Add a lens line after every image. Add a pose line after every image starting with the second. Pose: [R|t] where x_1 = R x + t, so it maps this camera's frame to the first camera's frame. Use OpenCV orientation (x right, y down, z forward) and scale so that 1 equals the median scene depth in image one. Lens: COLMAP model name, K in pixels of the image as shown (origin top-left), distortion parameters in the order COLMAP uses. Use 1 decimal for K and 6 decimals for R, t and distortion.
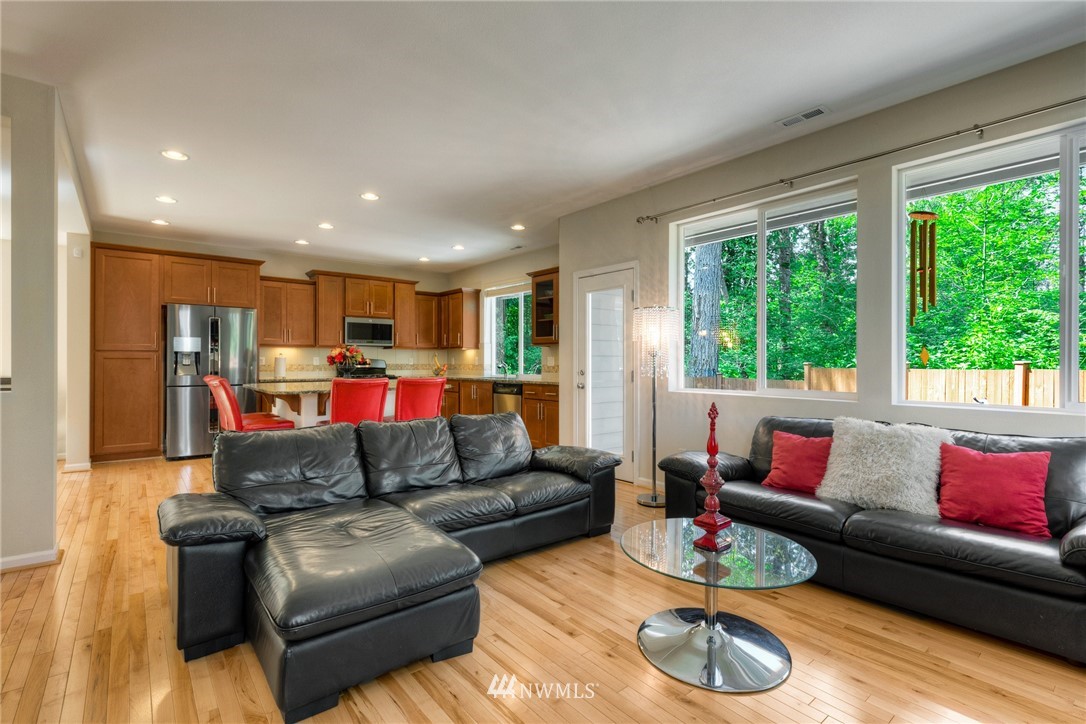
lens RADIAL K [[504.6, 0, 548.4], [0, 504.6, 362.5], [0, 0, 1]] dist [0.000445, 0.000195]
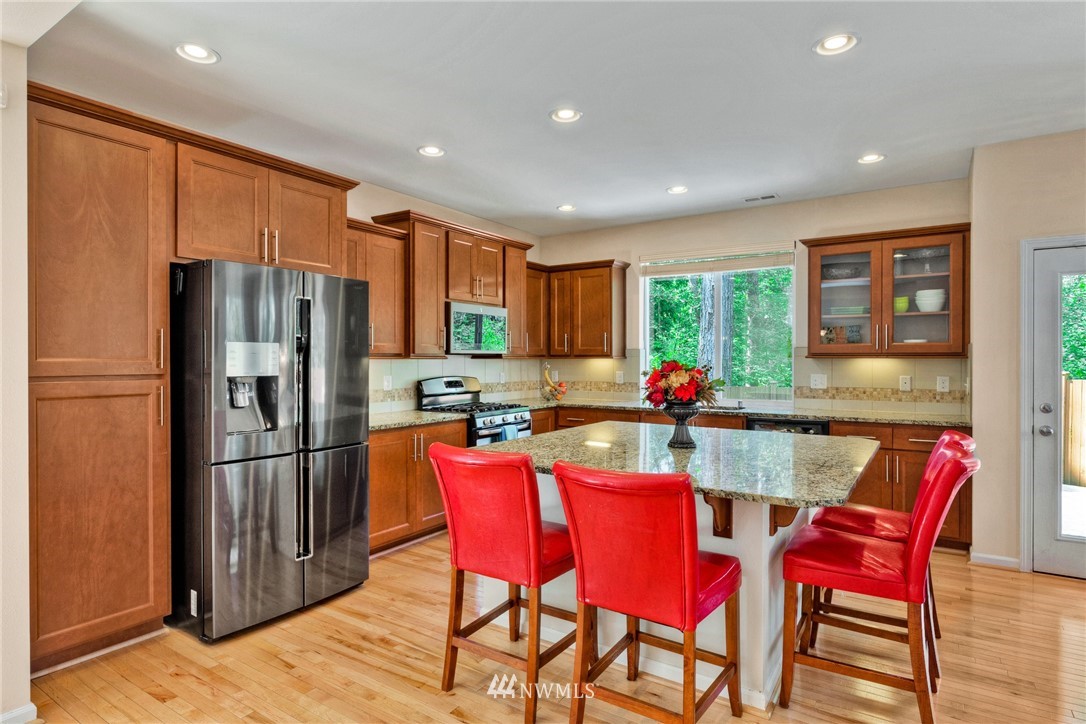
lens RADIAL K [[579.4, 0, 547.8], [0, 579.4, 362.2], [0, 0, 1]] dist [-0.016707, 0.000277]
pose [[0.955593, -0.003079, 0.294674, -0.472371], [0.001918, 0.999989, 0.004228, -0.026336], [-0.294684, -0.003475, 0.955588, 0.358910]]
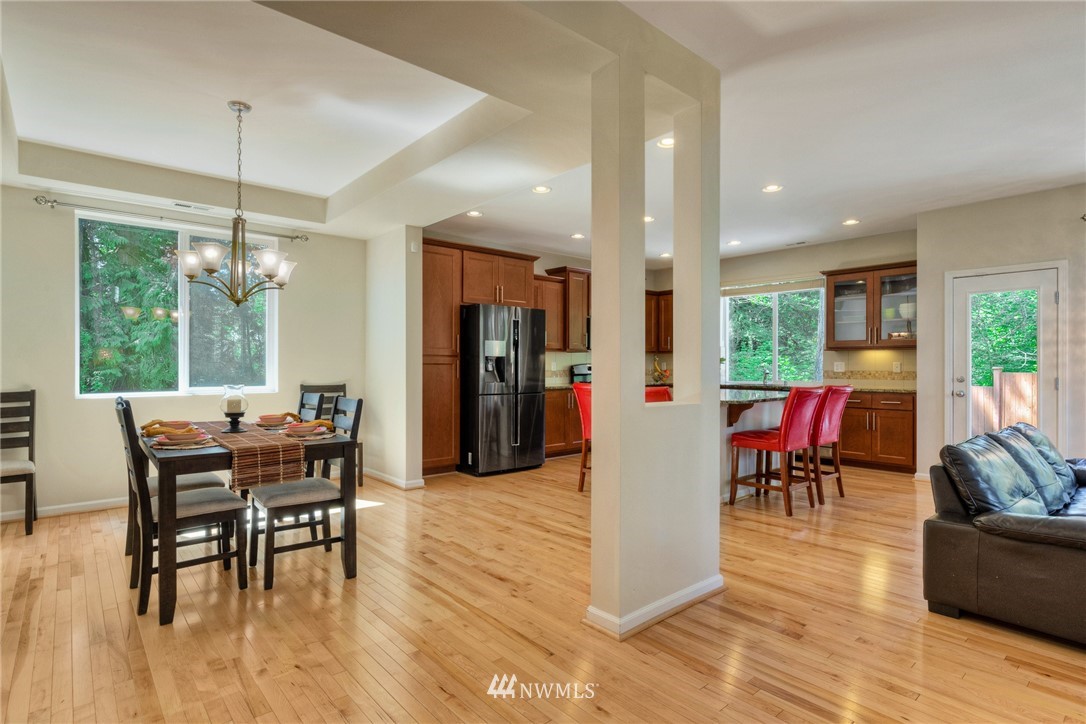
lens RADIAL K [[557.0, 0, 548.7], [0, 557.0, 366.5], [0, 0, 1]] dist [0.001468, -0.000066]
pose [[0.999608, 0.000500, 0.027977, -0.490725], [-0.000487, 1.000000, -0.000479, -0.002042], [-0.027977, 0.000465, 0.999608, -0.004376]]
